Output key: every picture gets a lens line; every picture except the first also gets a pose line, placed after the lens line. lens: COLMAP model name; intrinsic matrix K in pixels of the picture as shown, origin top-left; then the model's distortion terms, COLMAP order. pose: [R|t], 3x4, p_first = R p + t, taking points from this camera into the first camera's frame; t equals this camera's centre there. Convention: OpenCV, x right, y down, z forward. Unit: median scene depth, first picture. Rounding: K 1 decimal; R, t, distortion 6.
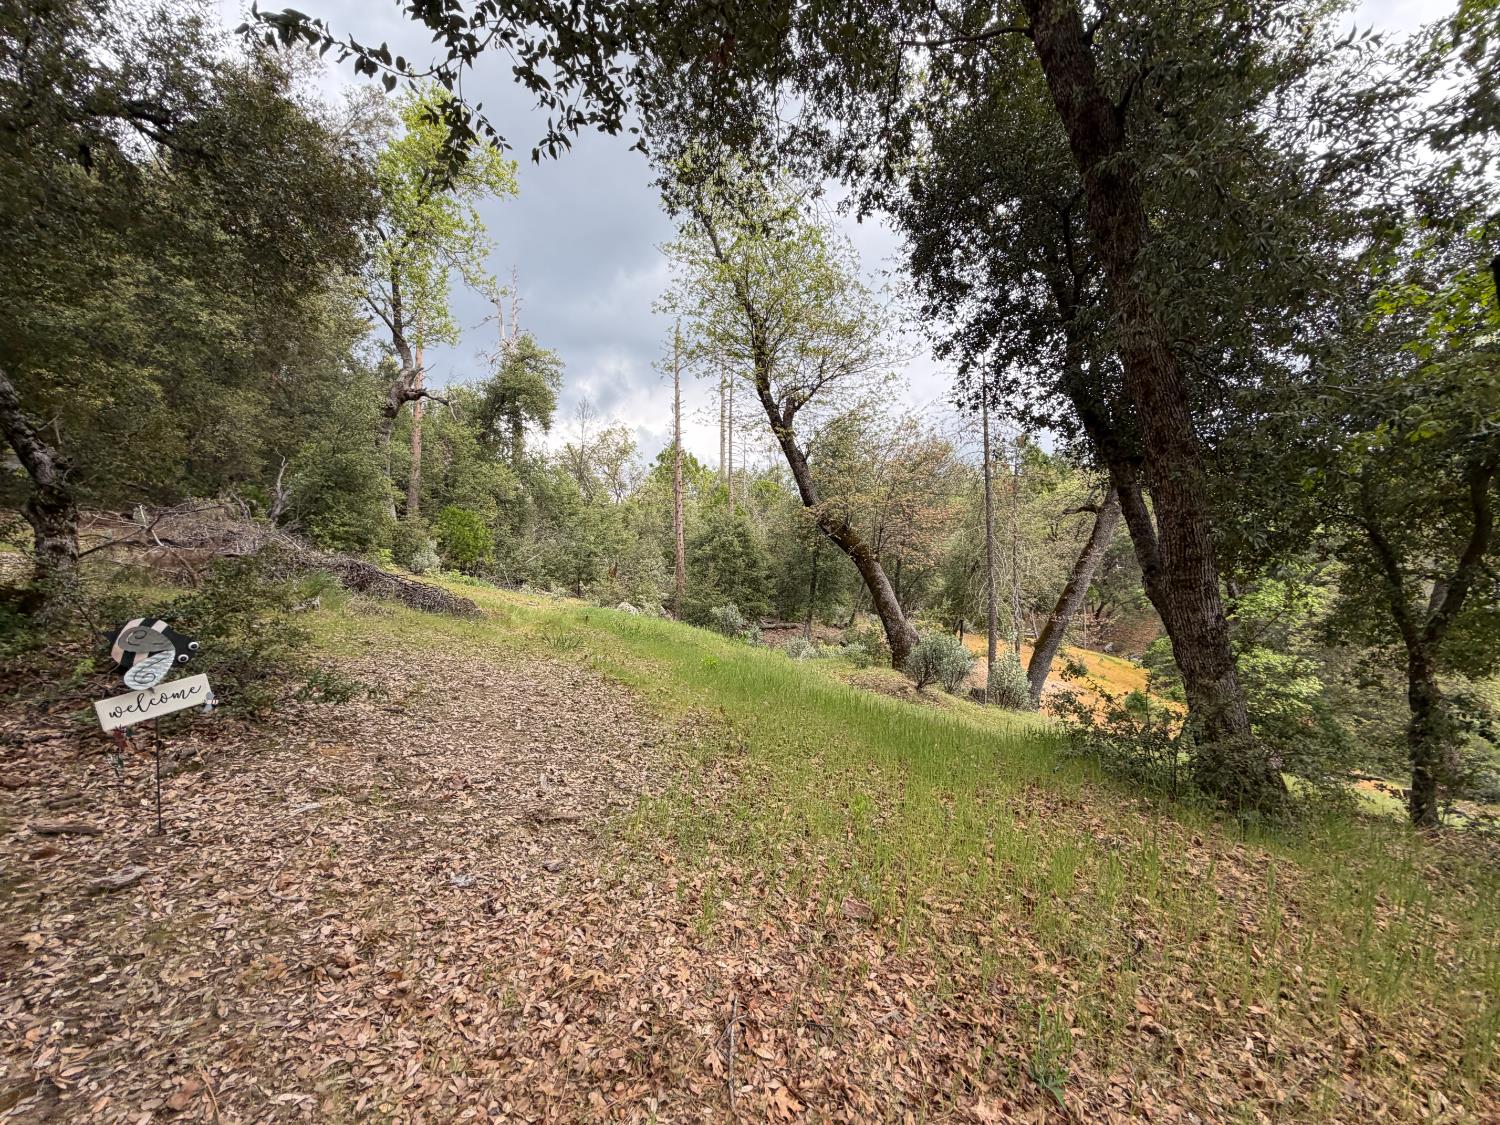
lens RADIAL K [[596.1, 0, 745.7], [0, 596.1, 562.1], [0, 0, 1]] dist [-0.003304, 0.000661]
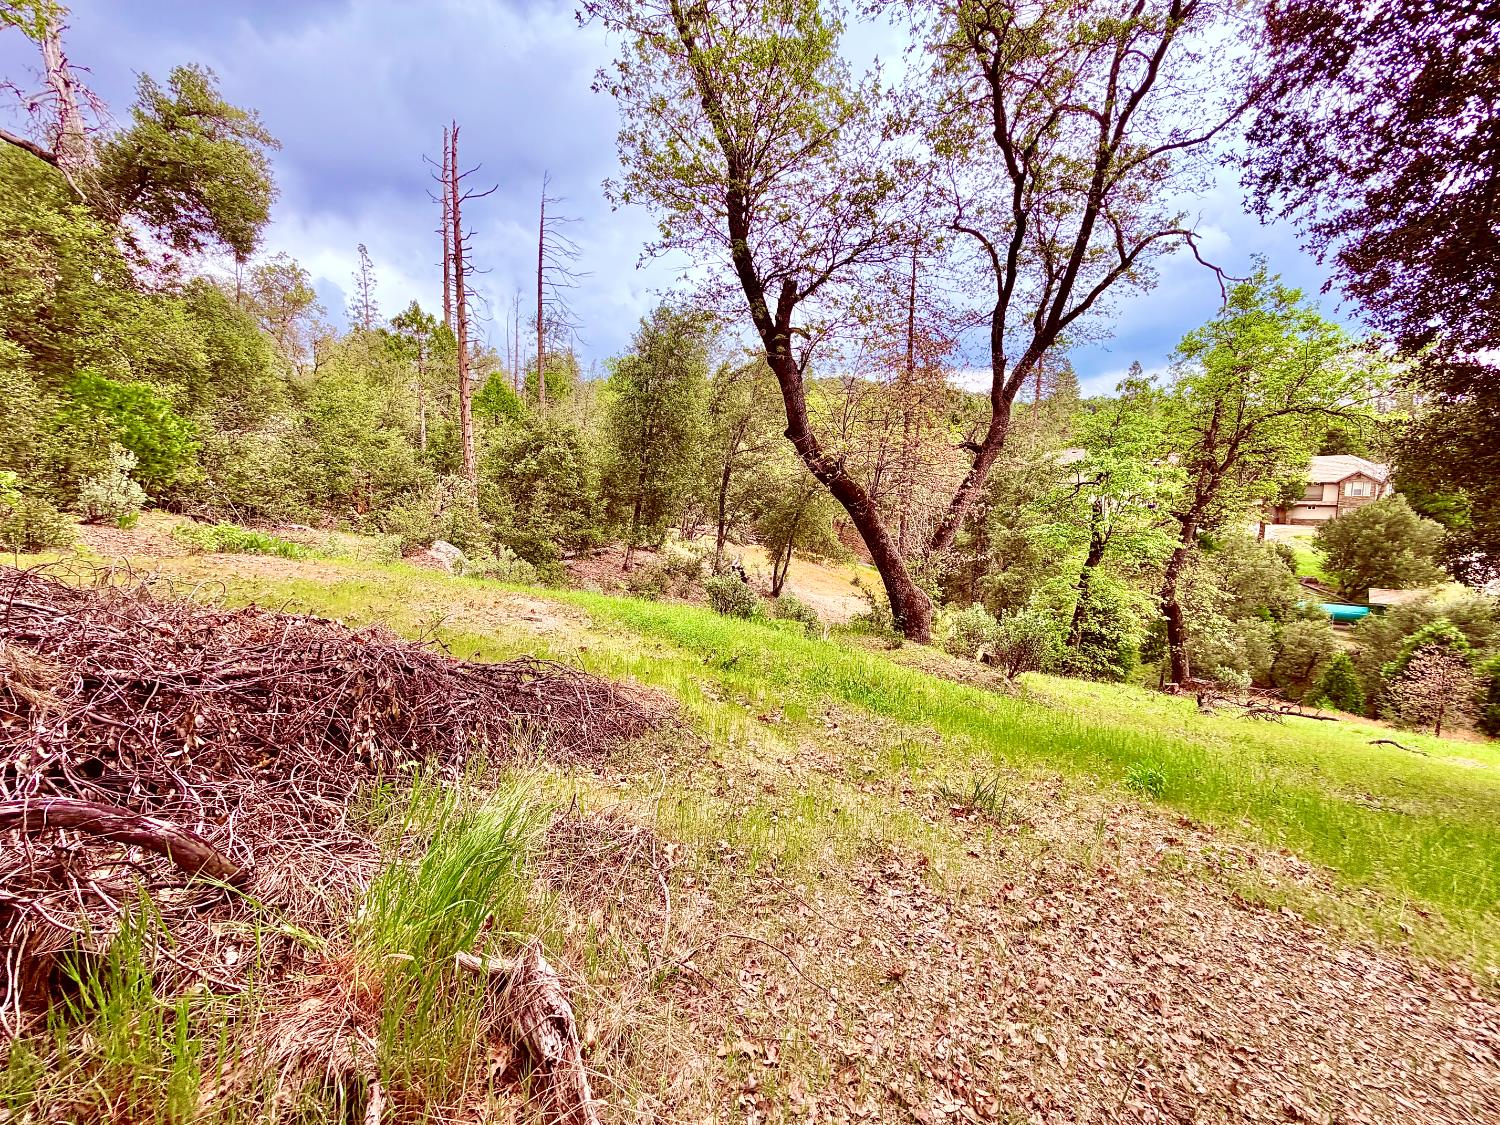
lens RADIAL K [[596.1, 0, 748.1], [0, 596.1, 562.3], [0, 0, 1]] dist [-0.003304, 0.000661]
pose [[0.888353, -0.032232, 0.458029, -0.651320], [-0.045260, 0.986529, 0.157204, -0.108291], [-0.456926, -0.160382, 0.874927, 0.700326]]
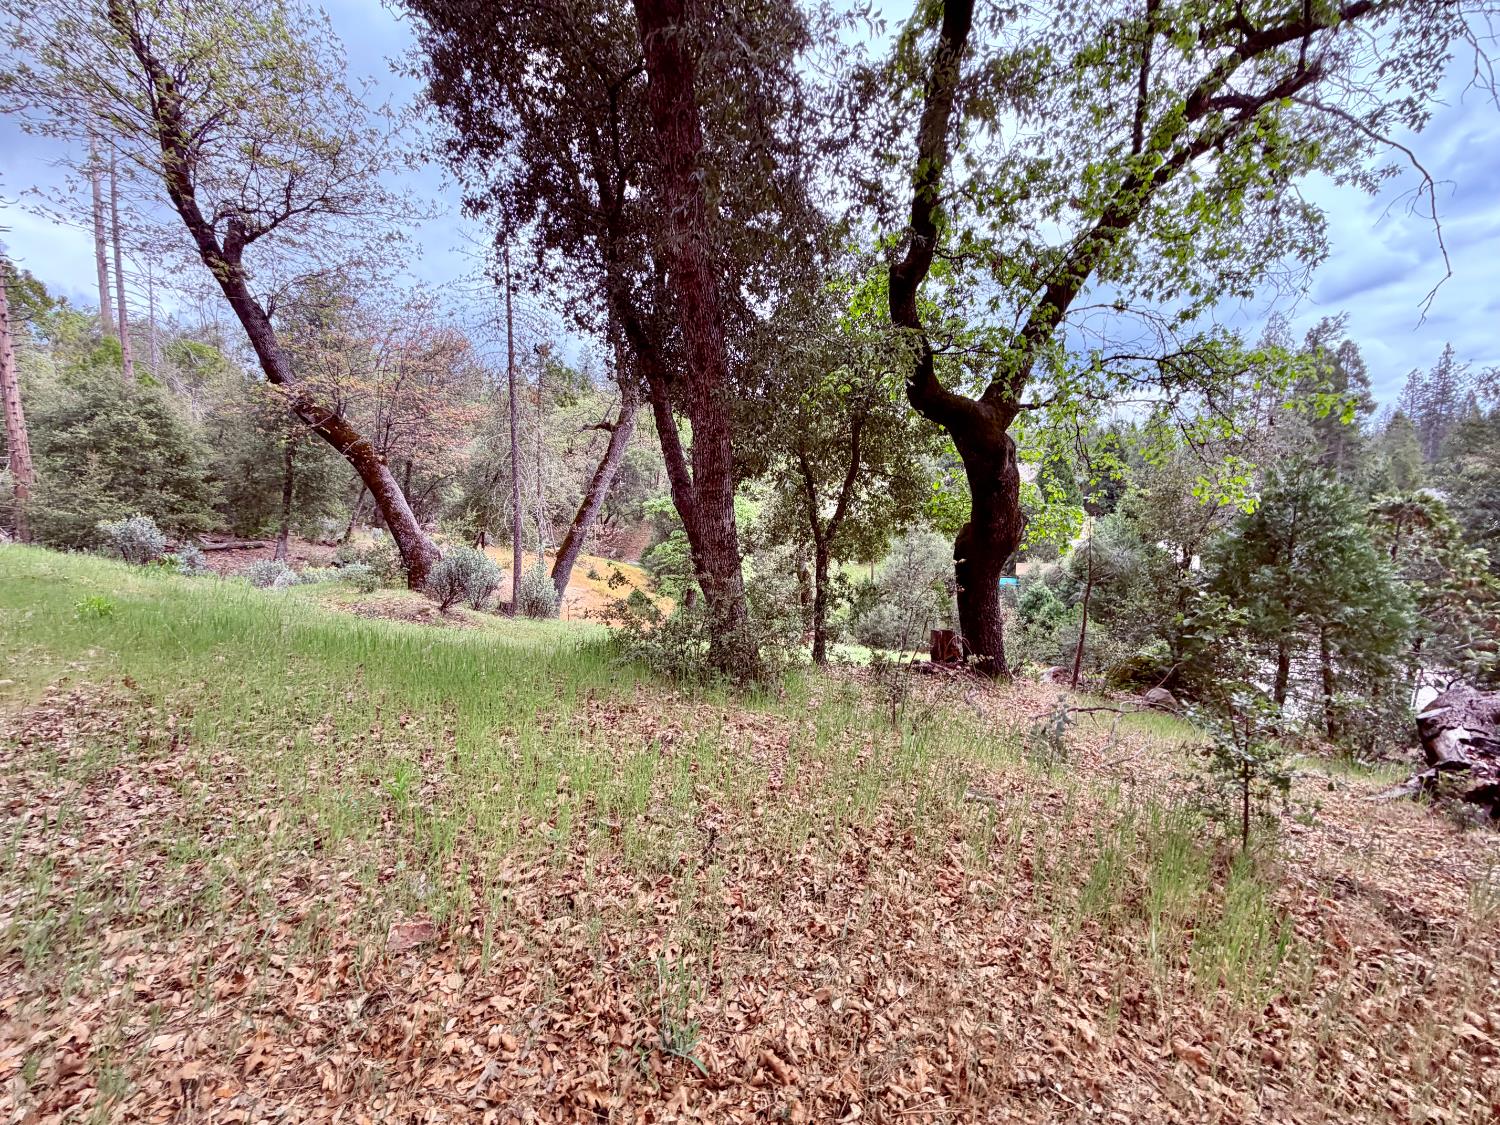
lens RADIAL K [[596.1, 0, 744.9], [0, 596.1, 562.9], [0, 0, 1]] dist [-0.003304, 0.000661]
pose [[0.720219, -0.056805, 0.691417, 0.001329], [-0.046199, 0.990503, 0.129500, 0.008867], [-0.692206, -0.125211, 0.710755, 0.082311]]
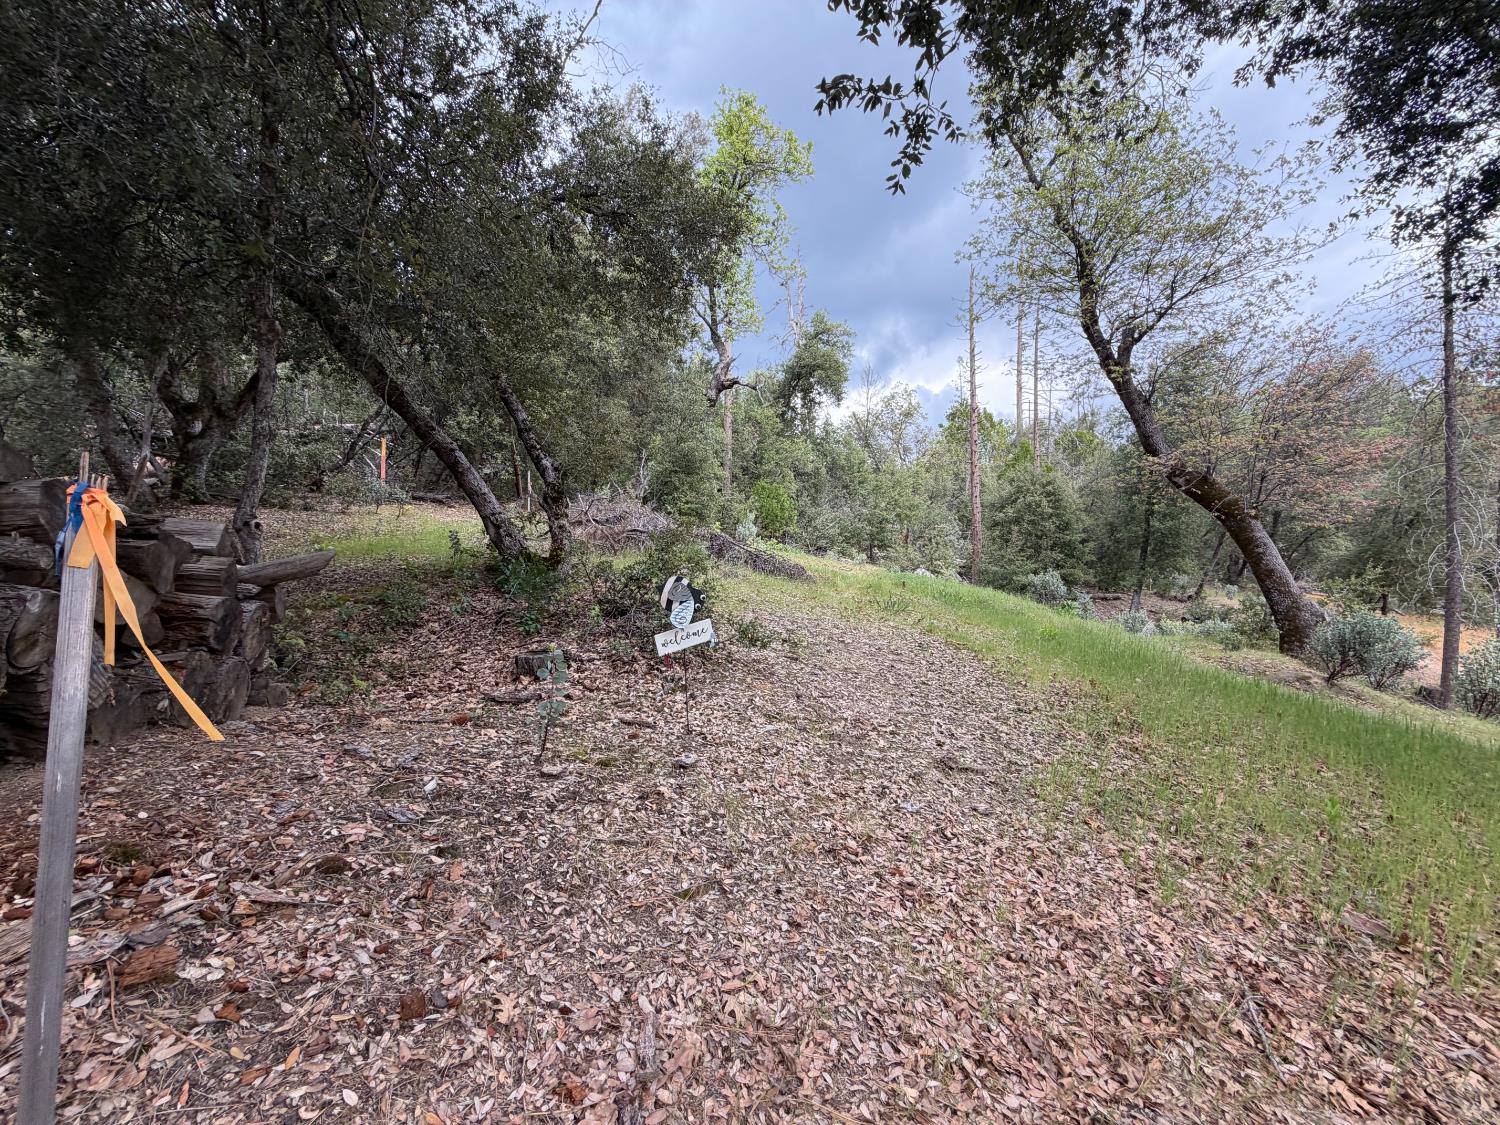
lens RADIAL K [[596.1, 0, 745.2], [0, 596.1, 562.5], [0, 0, 1]] dist [-0.003304, 0.000661]
pose [[0.894493, 0.000305, -0.447083, -0.070461], [0.025051, 0.998394, 0.050802, -0.000759], [0.446380, -0.056642, 0.893049, -0.040840]]
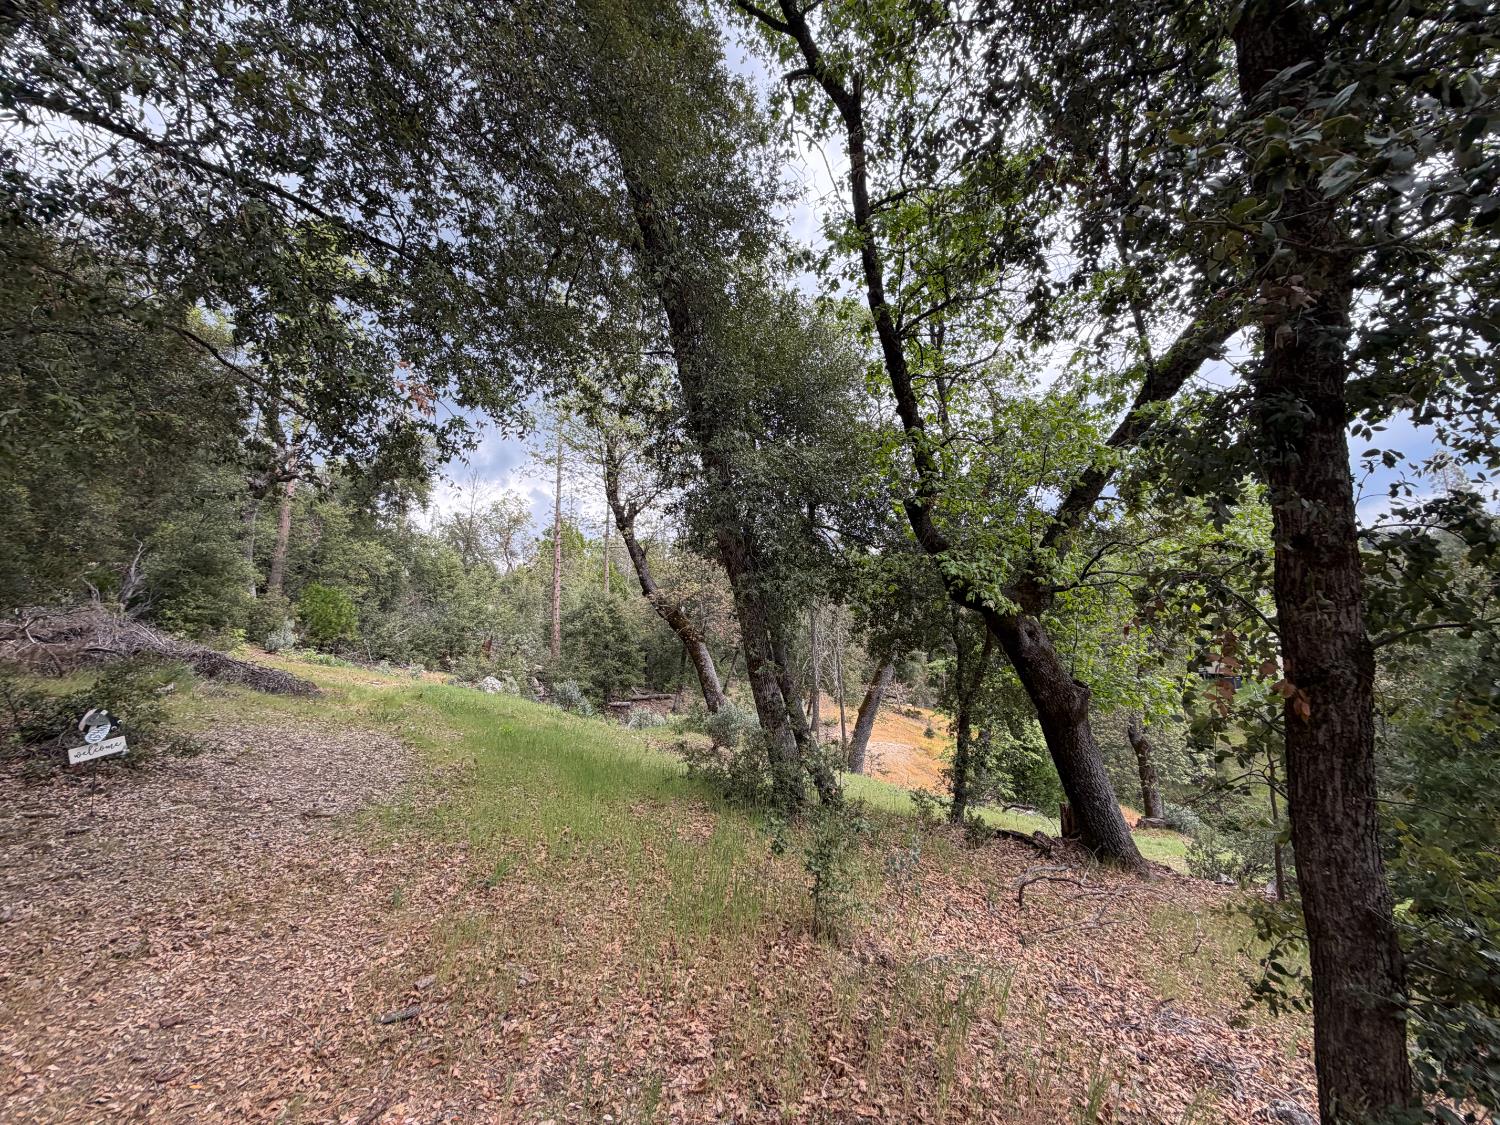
lens RADIAL K [[596.1, 0, 745.8], [0, 596.1, 560.5], [0, 0, 1]] dist [-0.003304, 0.000661]
pose [[0.987941, 0.020790, 0.153428, 0.249547], [-0.003031, 0.993351, -0.115083, -0.052099], [-0.154800, 0.113230, 0.981436, -0.400496]]
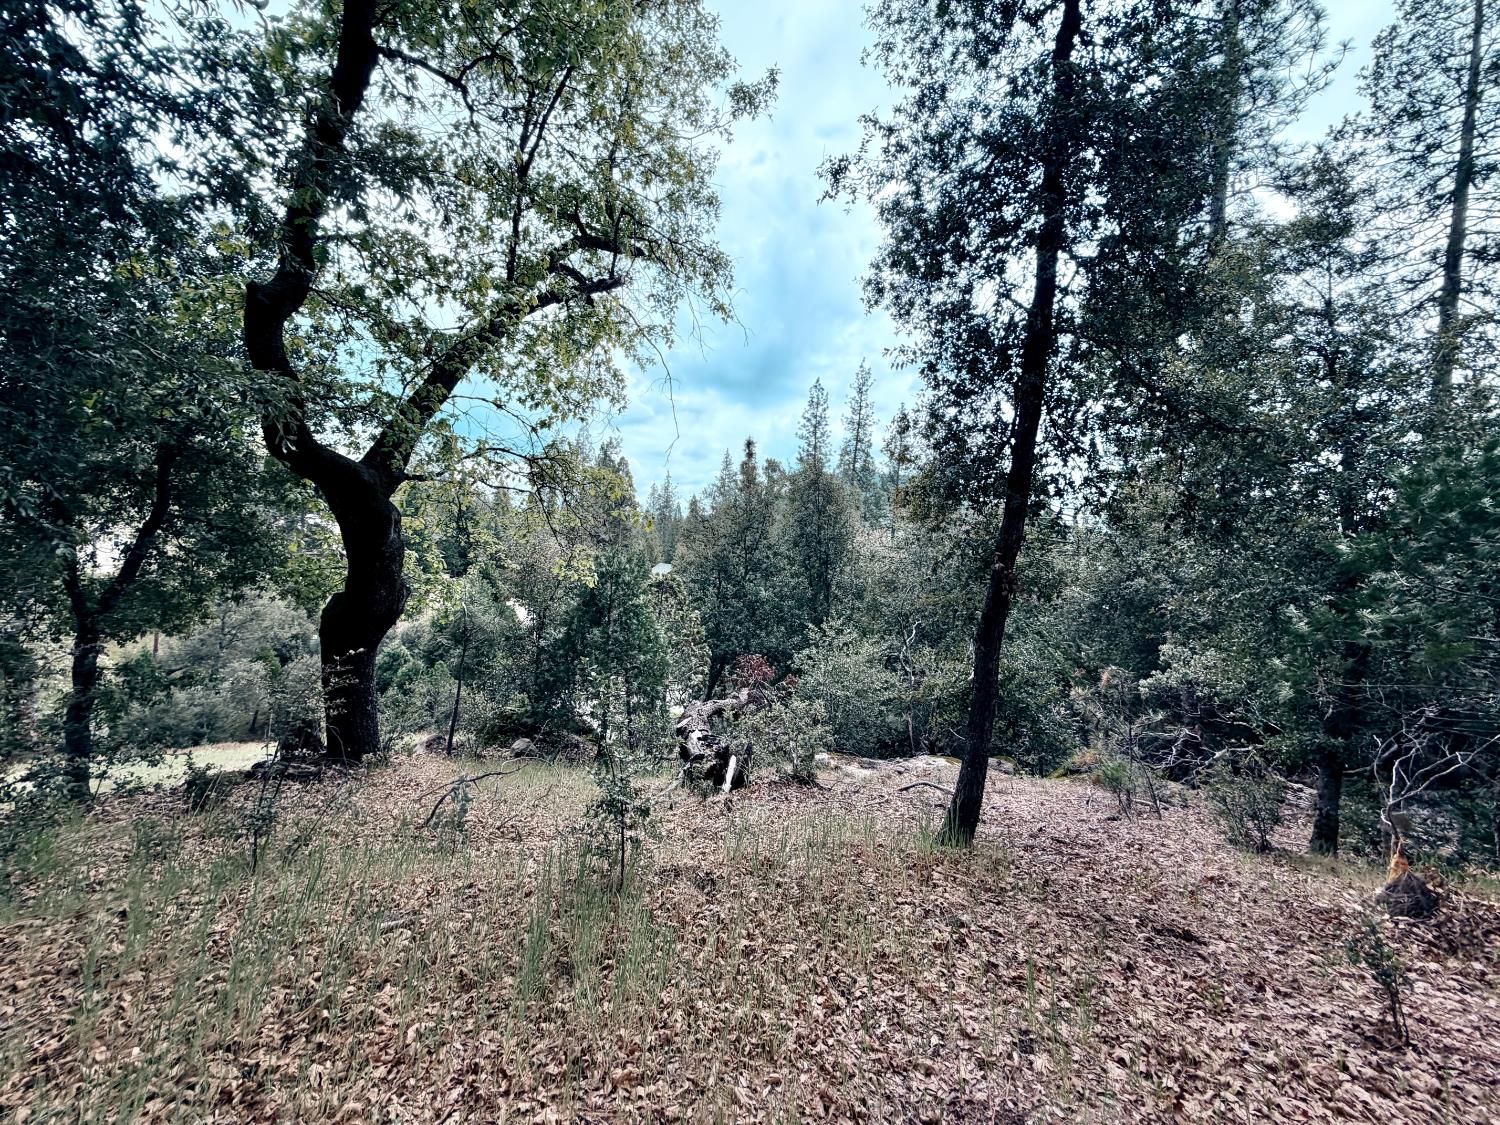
lens RADIAL K [[596.1, 0, 742.2], [0, 596.1, 556.3], [0, 0, 1]] dist [-0.003304, 0.000661]
pose [[-0.186562, 0.033365, 0.981876, -0.016076], [-0.103156, 0.993233, -0.053351, -0.011276], [-0.977013, -0.111240, -0.181858, 0.119861]]
